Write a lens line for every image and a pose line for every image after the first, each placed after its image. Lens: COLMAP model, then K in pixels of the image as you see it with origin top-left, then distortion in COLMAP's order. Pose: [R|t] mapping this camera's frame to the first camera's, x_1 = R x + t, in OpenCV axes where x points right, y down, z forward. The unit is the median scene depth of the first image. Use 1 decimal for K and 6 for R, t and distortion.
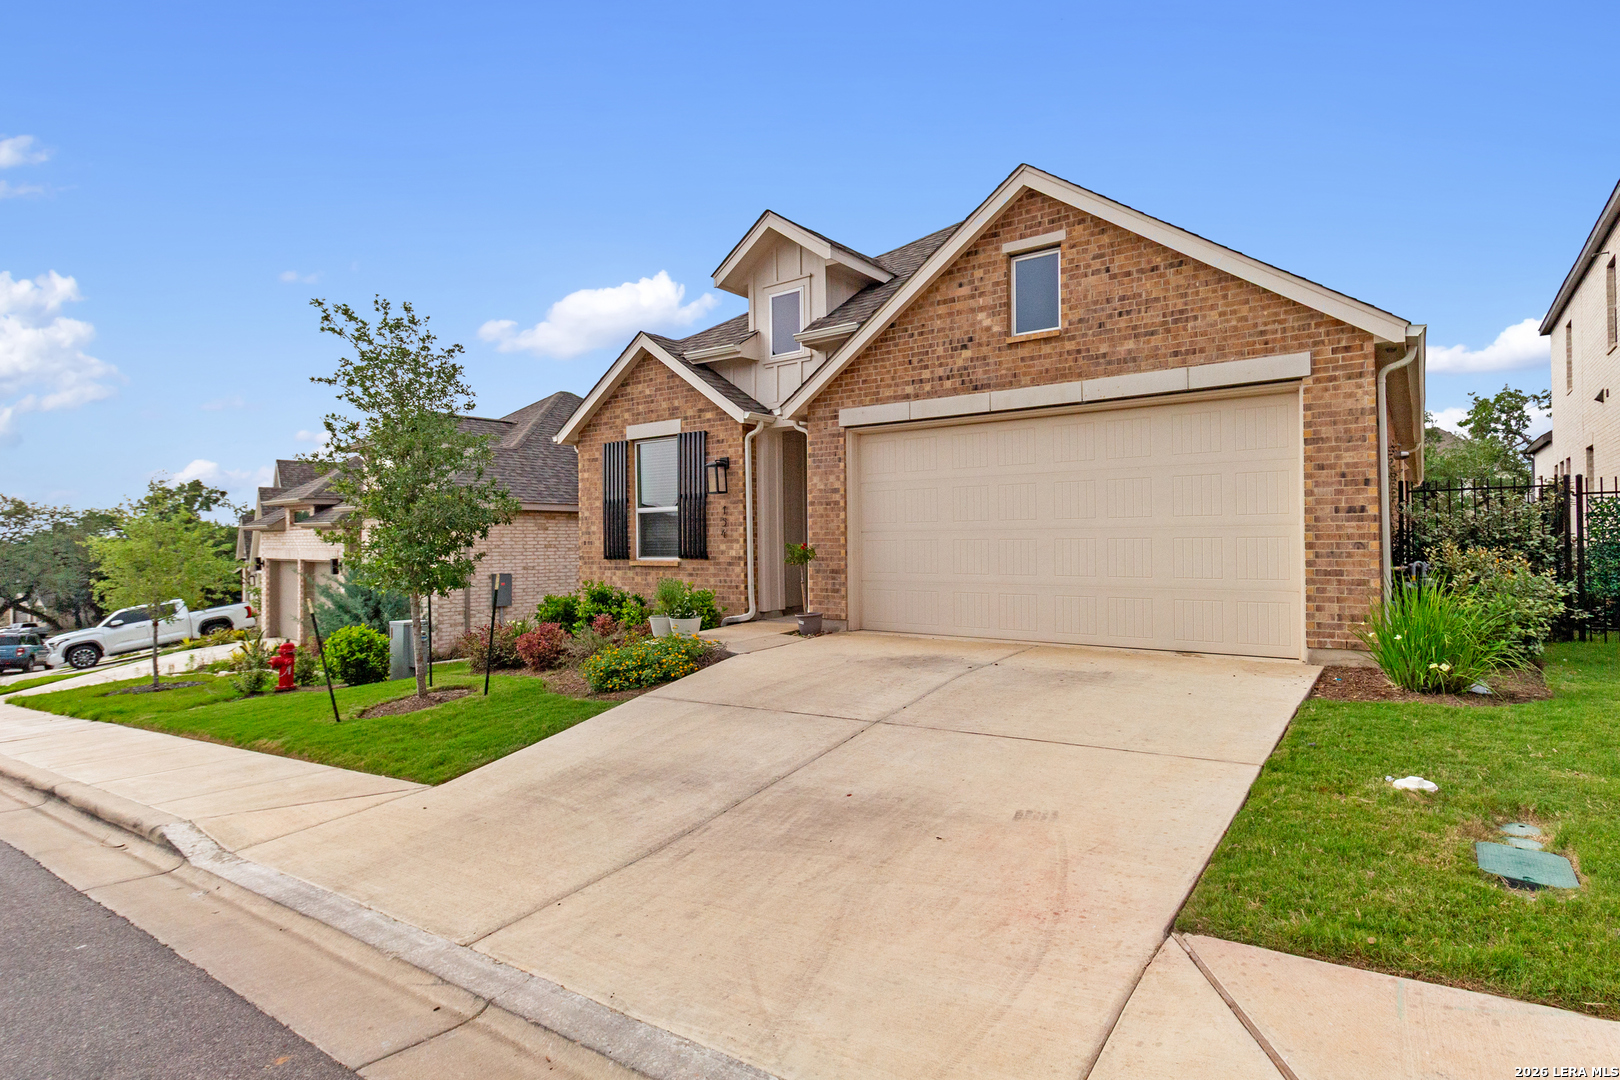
lens RADIAL K [[801.2, 0, 808.8], [0, 801.2, 540.8], [0, 0, 1]] dist [0.003237, -0.000527]
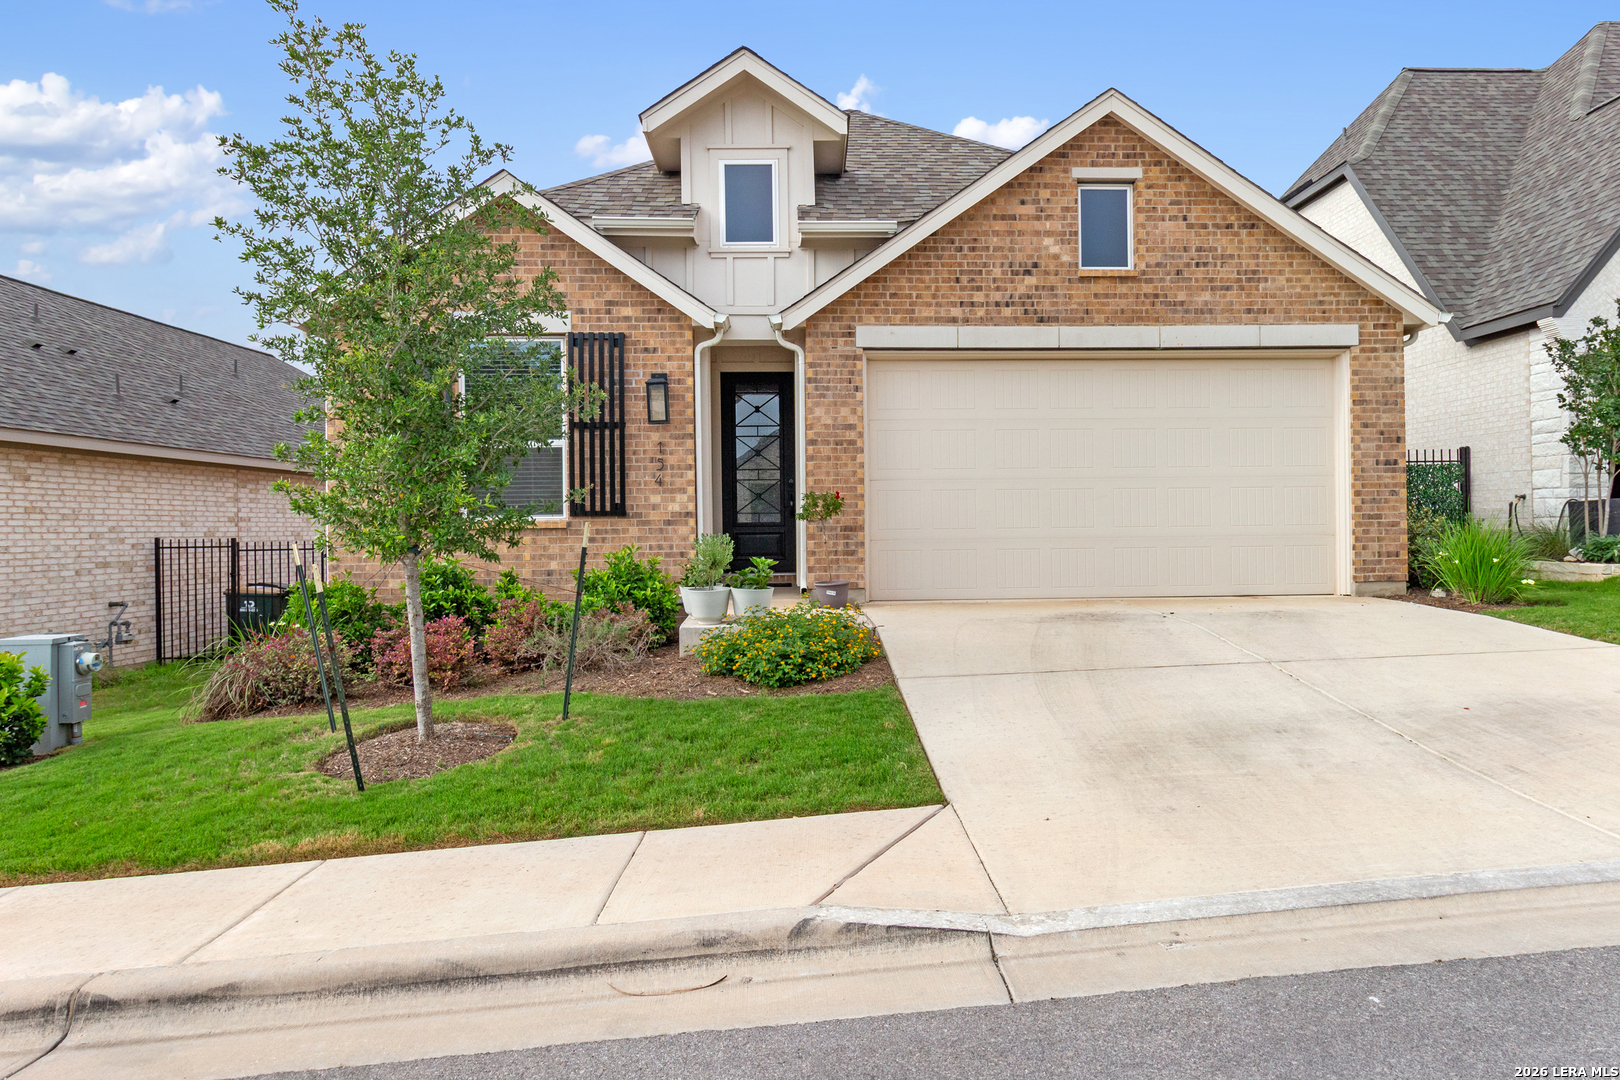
lens RADIAL K [[1034.2, 0, 811.3], [0, 1034.2, 530.3], [0, 0, 1]] dist [0.007346, 0.002436]
pose [[0.790241, -0.001049, 0.612796, -0.730226], [0.002034, 0.999998, -0.000911, 0.047645], [-0.612793, 0.001967, 0.790241, 0.246499]]
